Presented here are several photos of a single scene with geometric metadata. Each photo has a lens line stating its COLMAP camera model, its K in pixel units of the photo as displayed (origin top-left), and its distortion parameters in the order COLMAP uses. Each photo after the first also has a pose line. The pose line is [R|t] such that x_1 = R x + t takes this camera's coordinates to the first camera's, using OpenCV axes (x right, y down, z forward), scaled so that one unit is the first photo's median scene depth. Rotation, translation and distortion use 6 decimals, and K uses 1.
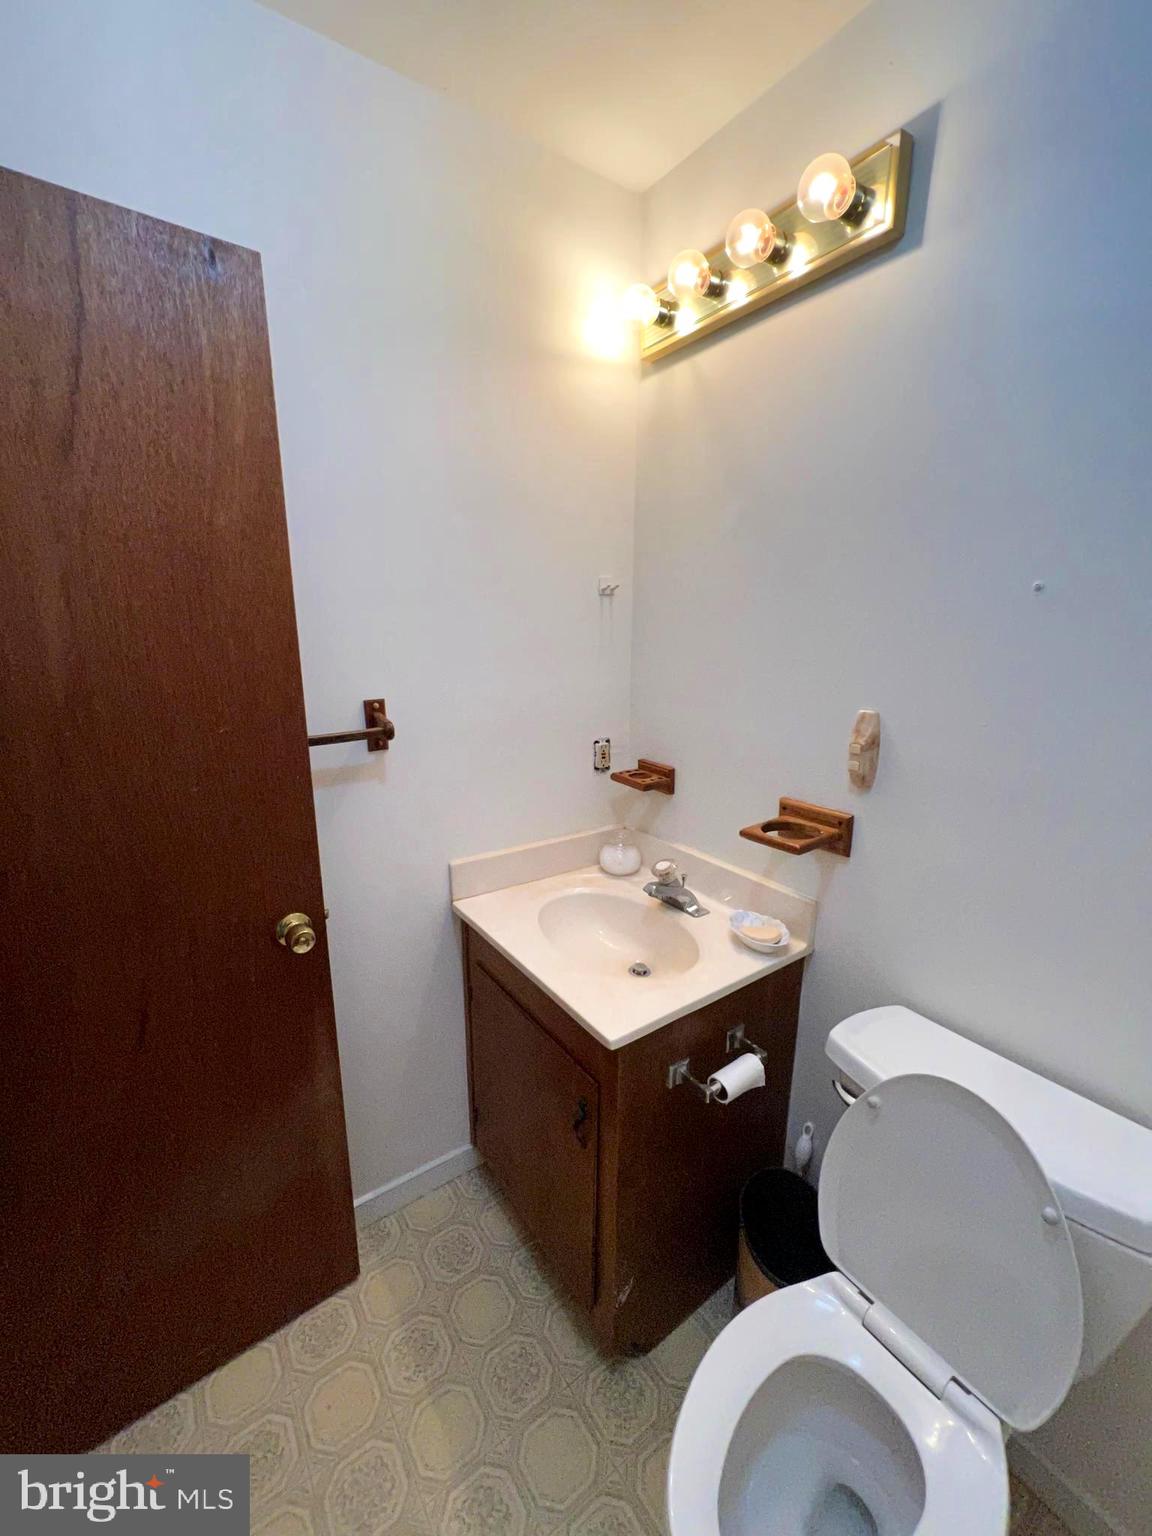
lens RADIAL K [[607.0, 0, 573.9], [0, 607.0, 776.3], [0, 0, 1]] dist [0.002231, 0.000273]
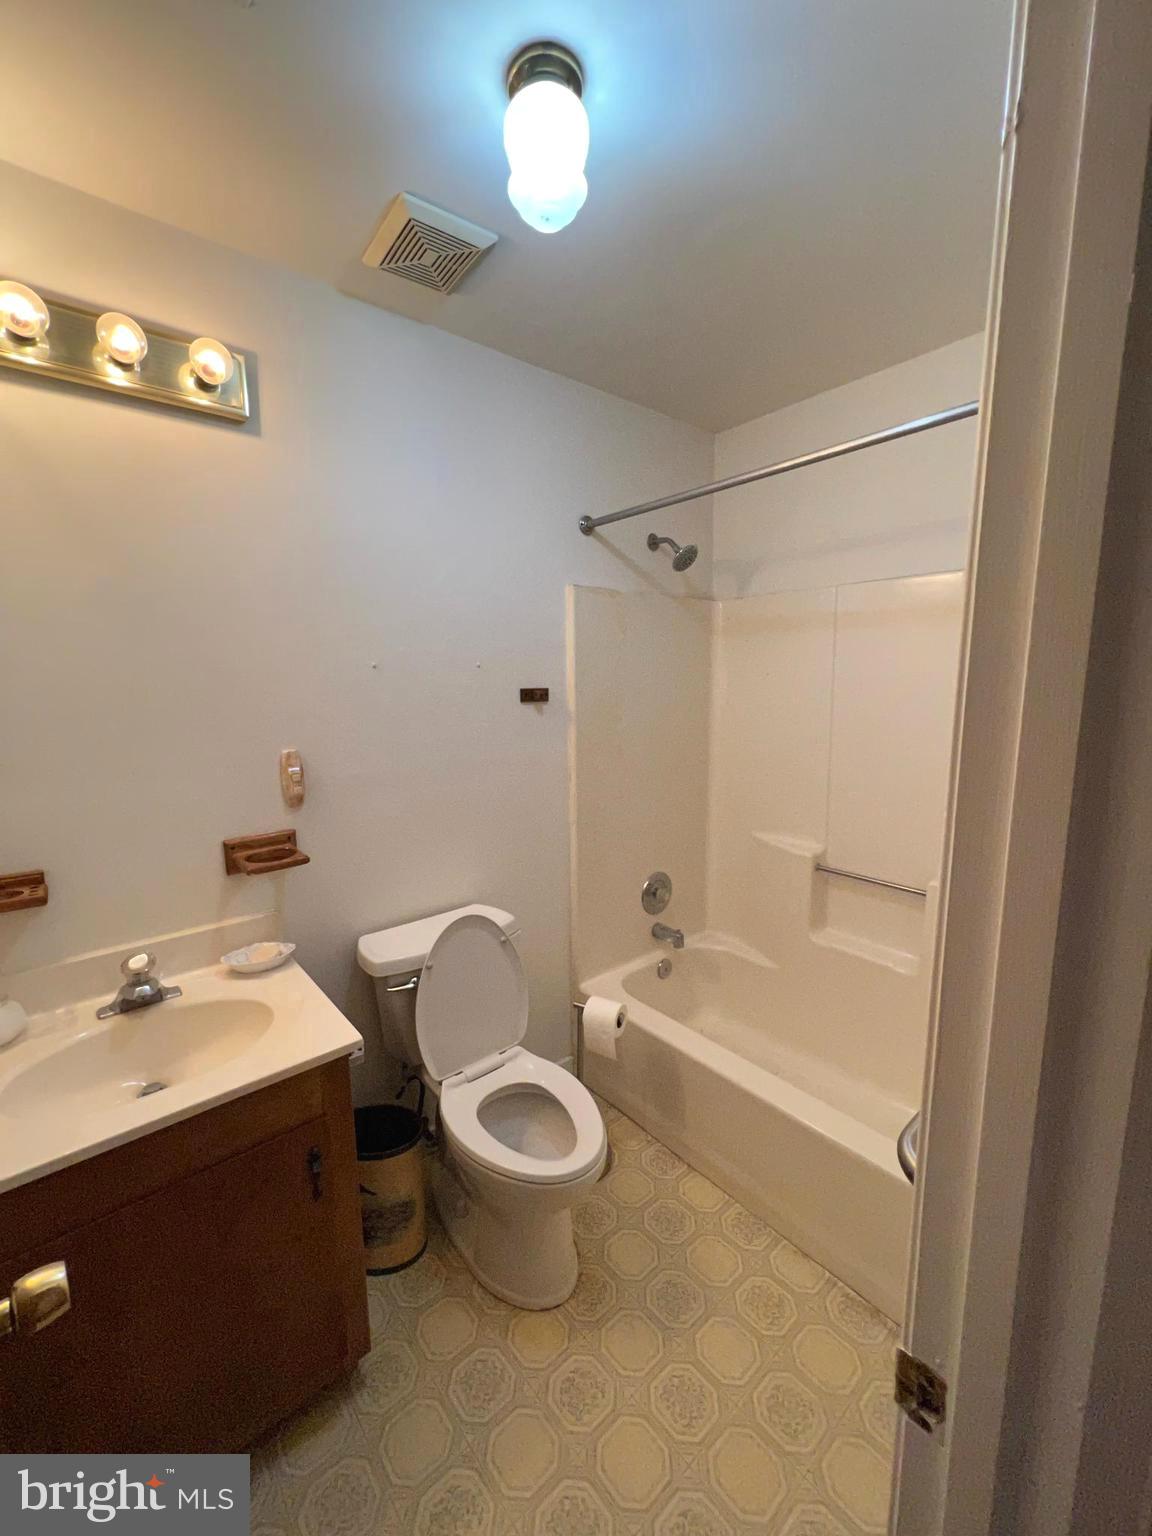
lens RADIAL K [[607.0, 0, 573.7], [0, 607.0, 763.2], [0, 0, 1]] dist [0.002231, 0.000273]
pose [[-0.090278, -0.155054, 0.983772, -0.853889], [0.241118, 0.955016, 0.172648, -0.151001], [-0.966288, 0.252792, -0.048831, 0.431384]]
